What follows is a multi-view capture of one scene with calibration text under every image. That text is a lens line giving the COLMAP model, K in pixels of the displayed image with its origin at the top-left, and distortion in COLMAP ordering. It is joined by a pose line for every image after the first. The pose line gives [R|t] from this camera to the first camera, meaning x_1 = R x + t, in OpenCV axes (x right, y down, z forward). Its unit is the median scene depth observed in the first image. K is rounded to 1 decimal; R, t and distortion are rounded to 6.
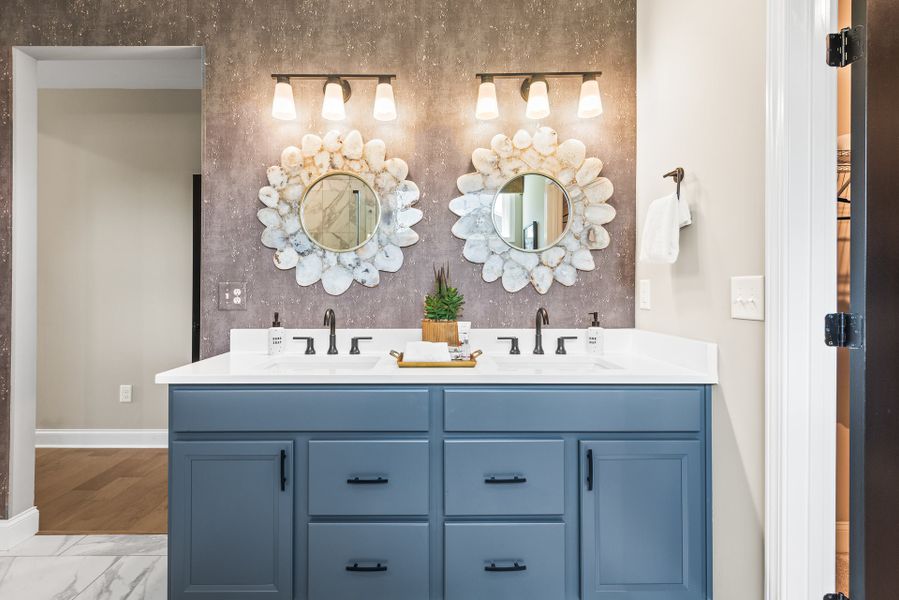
lens RADIAL K [[374.8, 0, 447.7], [0, 374.8, 290.4], [0, 0, 1]] dist [0.000958, -0.000119]
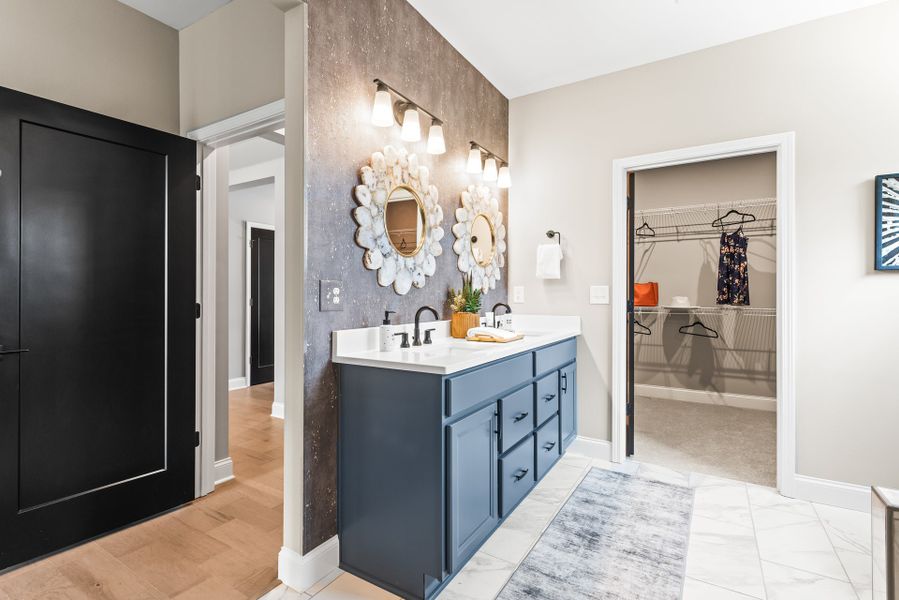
lens RADIAL K [[429.4, 0, 449.6], [0, 429.4, 298.4], [0, 0, 1]] dist [0.002205, 0.000238]
pose [[0.524160, -0.002305, 0.851617, -1.322488], [0.006504, 0.999978, -0.001297, 0.025901], [-0.851595, 0.006218, 0.524163, 0.208129]]
